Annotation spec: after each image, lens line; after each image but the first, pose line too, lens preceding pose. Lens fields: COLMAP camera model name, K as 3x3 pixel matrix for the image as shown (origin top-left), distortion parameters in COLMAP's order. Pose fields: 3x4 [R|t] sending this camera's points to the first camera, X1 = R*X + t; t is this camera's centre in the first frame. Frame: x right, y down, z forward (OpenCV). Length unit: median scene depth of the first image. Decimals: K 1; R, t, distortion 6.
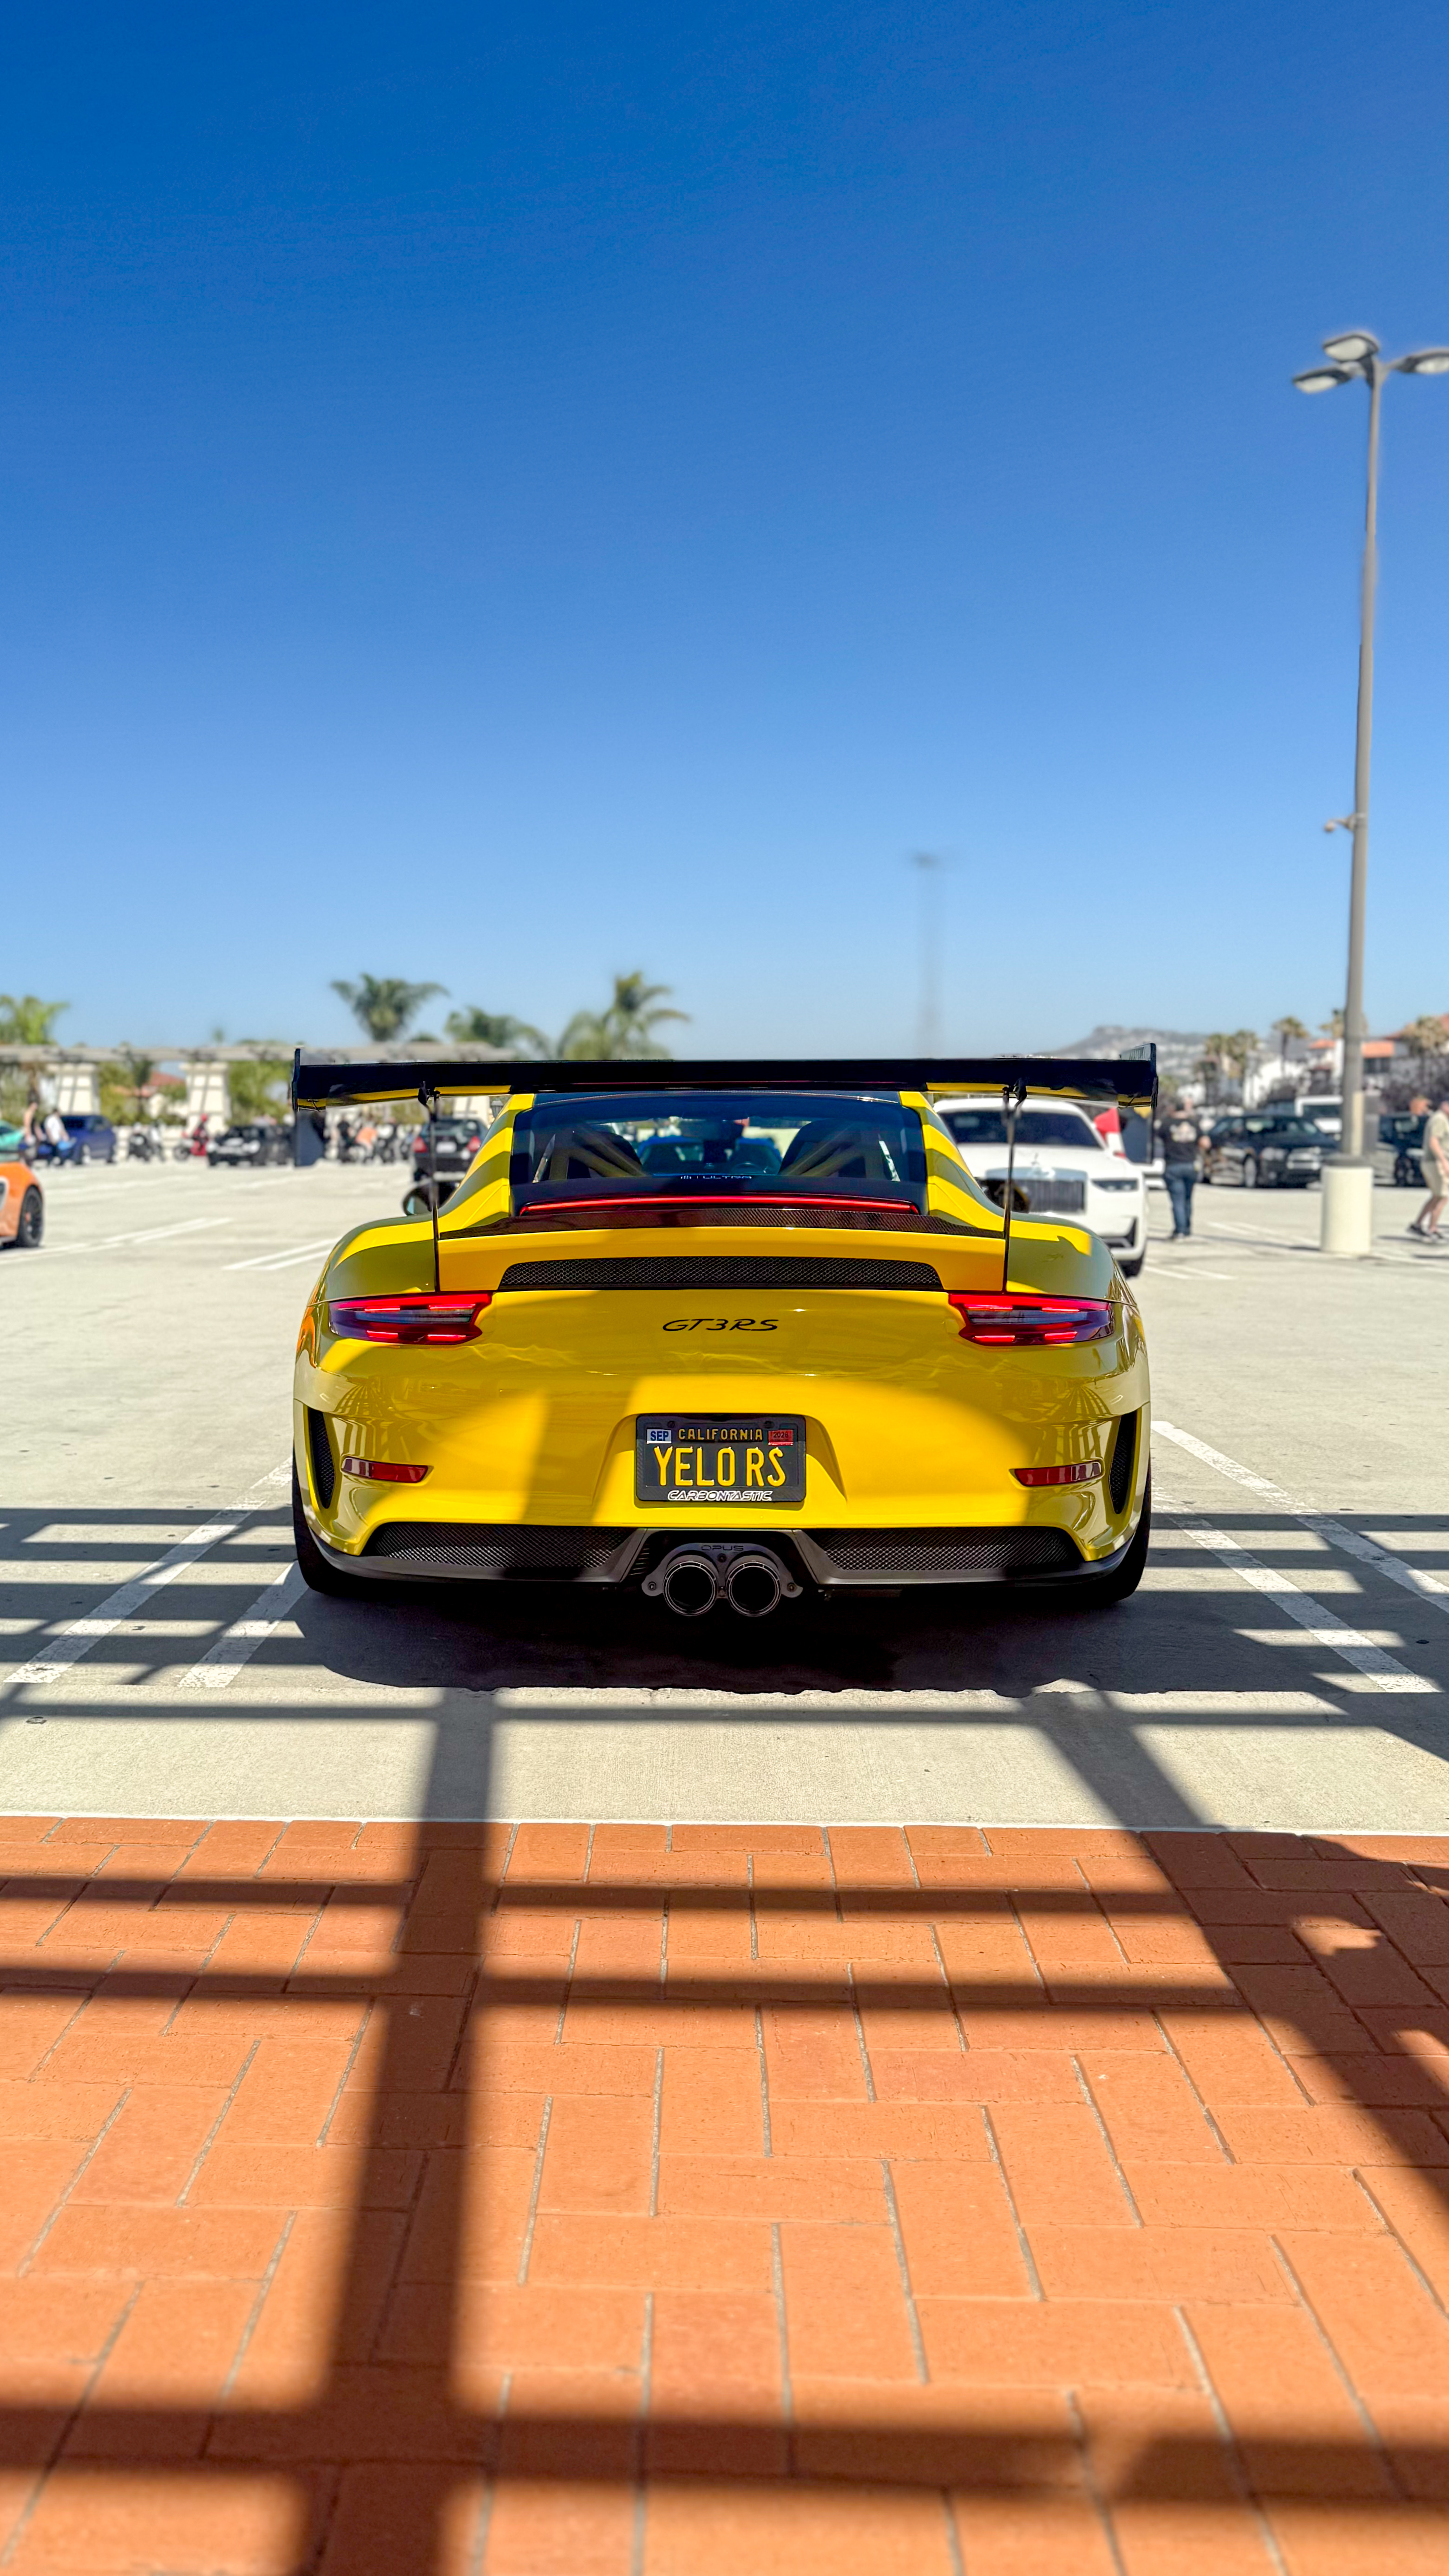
lens RADIAL K [[1874.5, 0, 724.5], [0, 1874.5, 1288.0], [0, 0, 1]] dist [-0.004599, -0.001694]
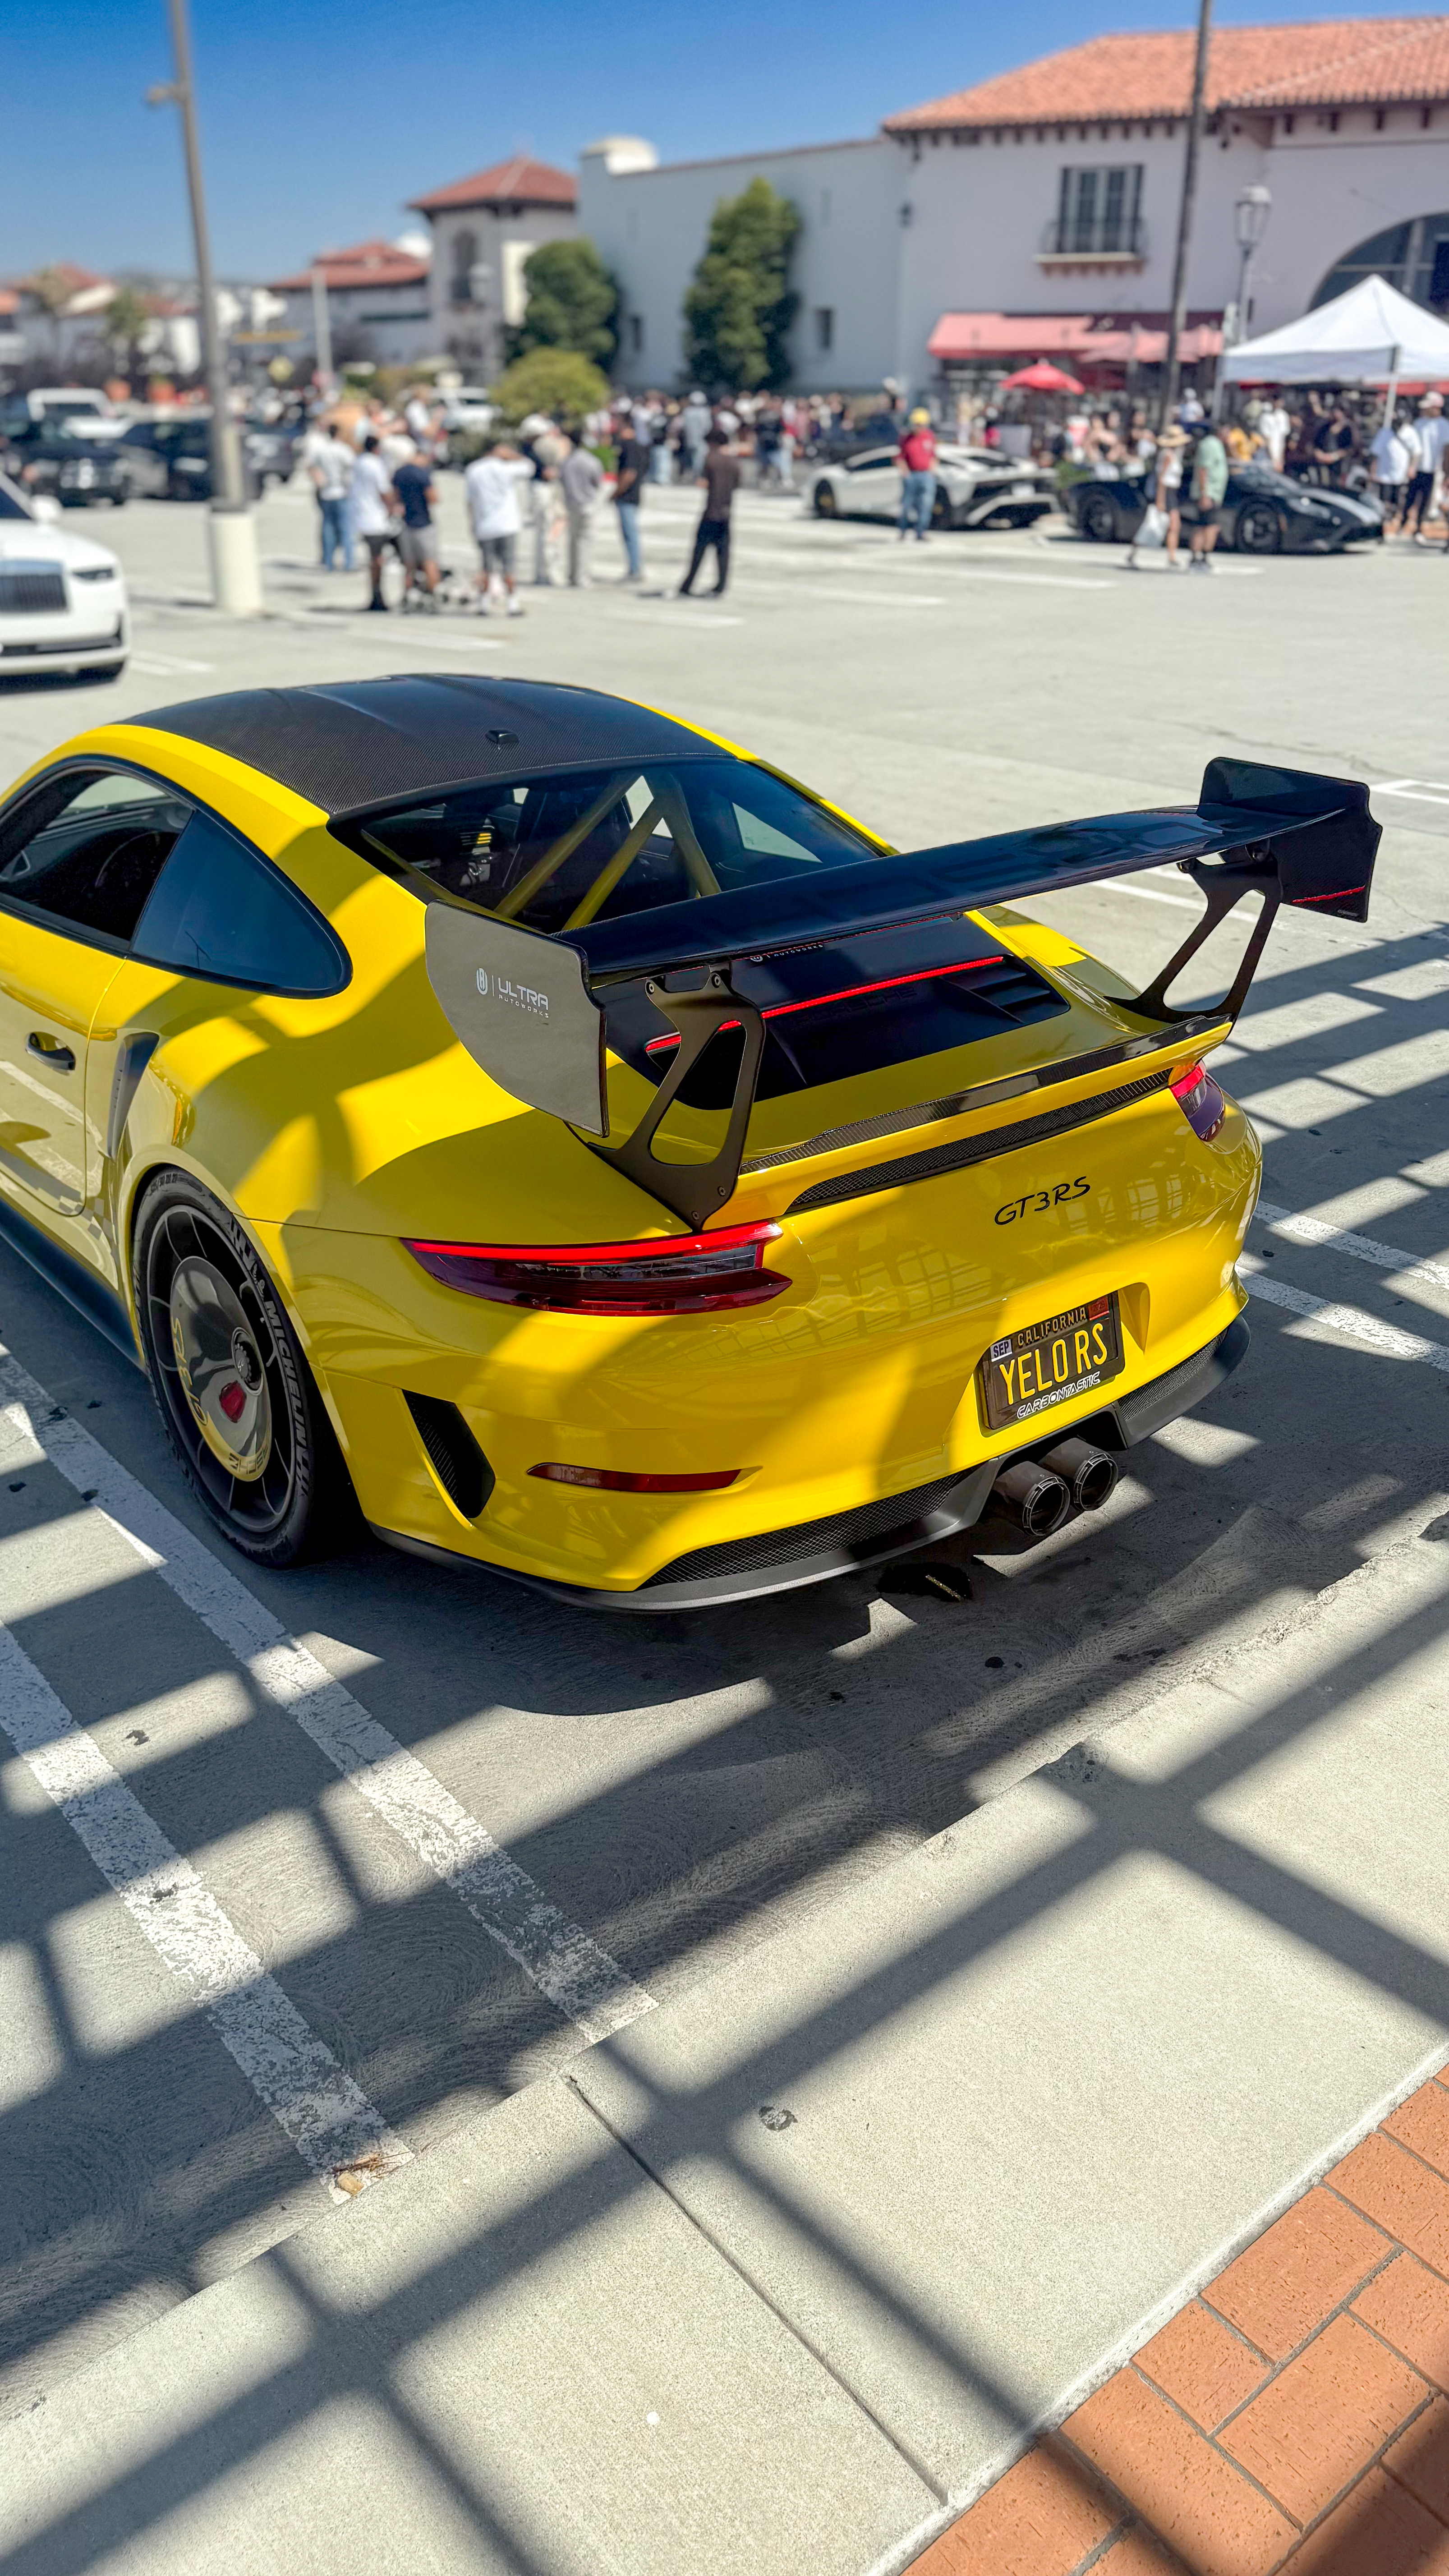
lens RADIAL K [[1816.2, 0, 724.8], [0, 1816.2, 1212.5], [0, 0, 1]] dist [-0.004055, -0.001383]
pose [[0.778588, -0.251501, 0.574934, -0.570533], [0.046585, 0.936812, 0.346717, -0.258087], [-0.625804, -0.243166, 0.741107, 0.502928]]
